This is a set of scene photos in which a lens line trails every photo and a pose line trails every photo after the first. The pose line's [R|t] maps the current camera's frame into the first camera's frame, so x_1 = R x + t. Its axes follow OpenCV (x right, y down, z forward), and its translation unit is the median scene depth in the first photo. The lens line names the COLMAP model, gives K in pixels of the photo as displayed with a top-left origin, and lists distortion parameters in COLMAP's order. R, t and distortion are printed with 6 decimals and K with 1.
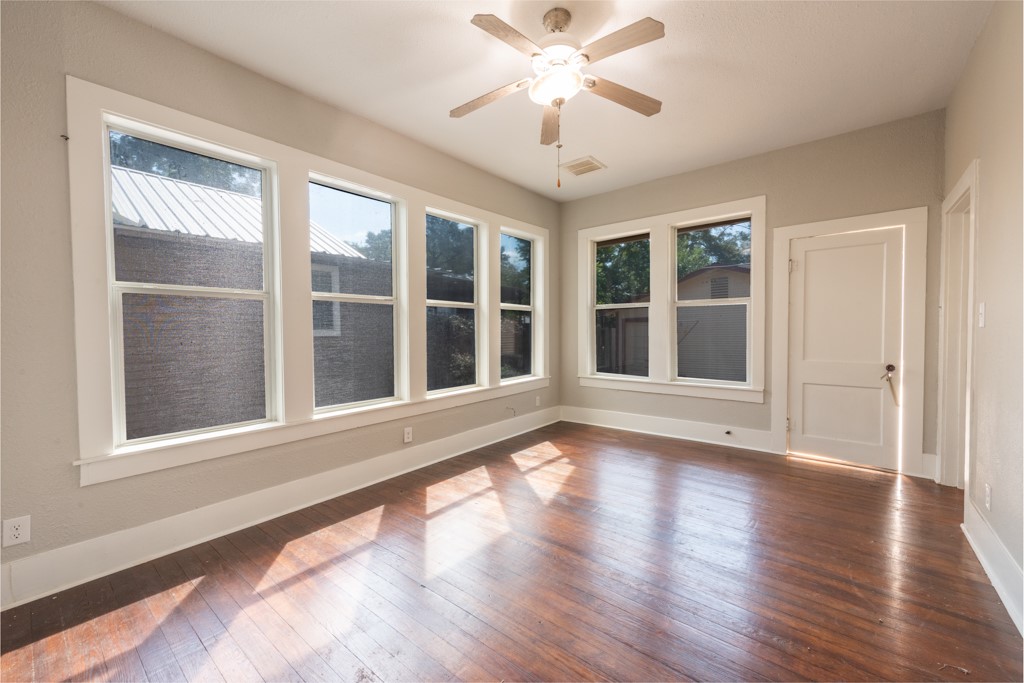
lens RADIAL K [[399.3, 0, 506.9], [0, 399.3, 339.9], [0, 0, 1]] dist [0.029609, -0.000129]
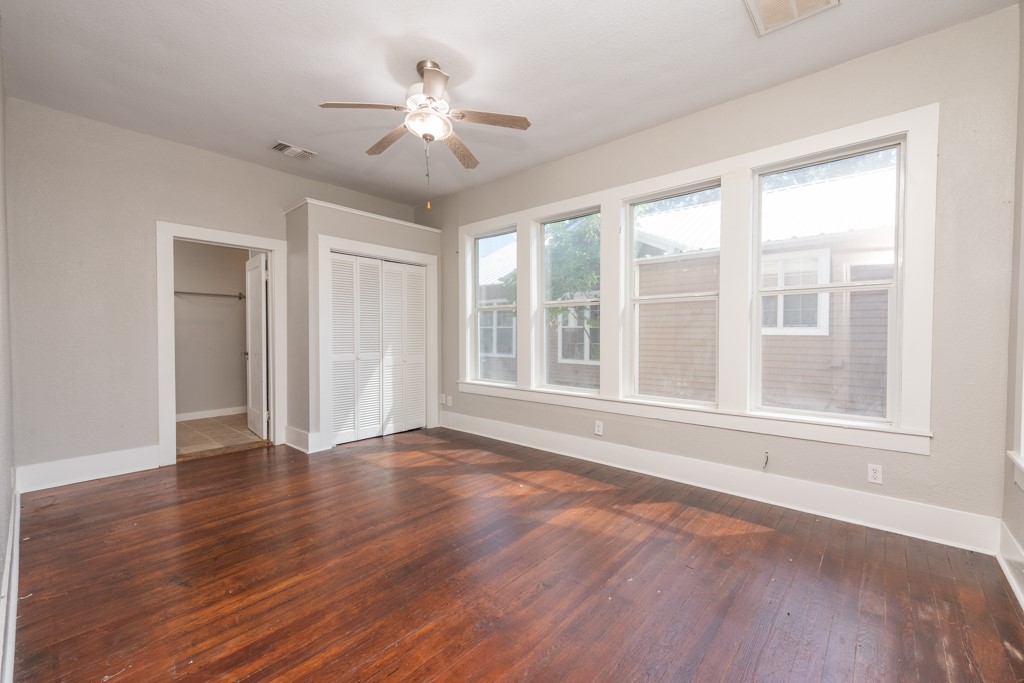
lens RADIAL K [[399.3, 0, 506.9], [0, 399.3, 339.9], [0, 0, 1]] dist [0.029609, -0.000129]
pose [[-0.002298, 0.038860, -0.999242, 0.989896], [-0.017966, 0.999082, 0.038895, -0.038812], [0.999836, 0.018041, -0.001598, 0.935350]]
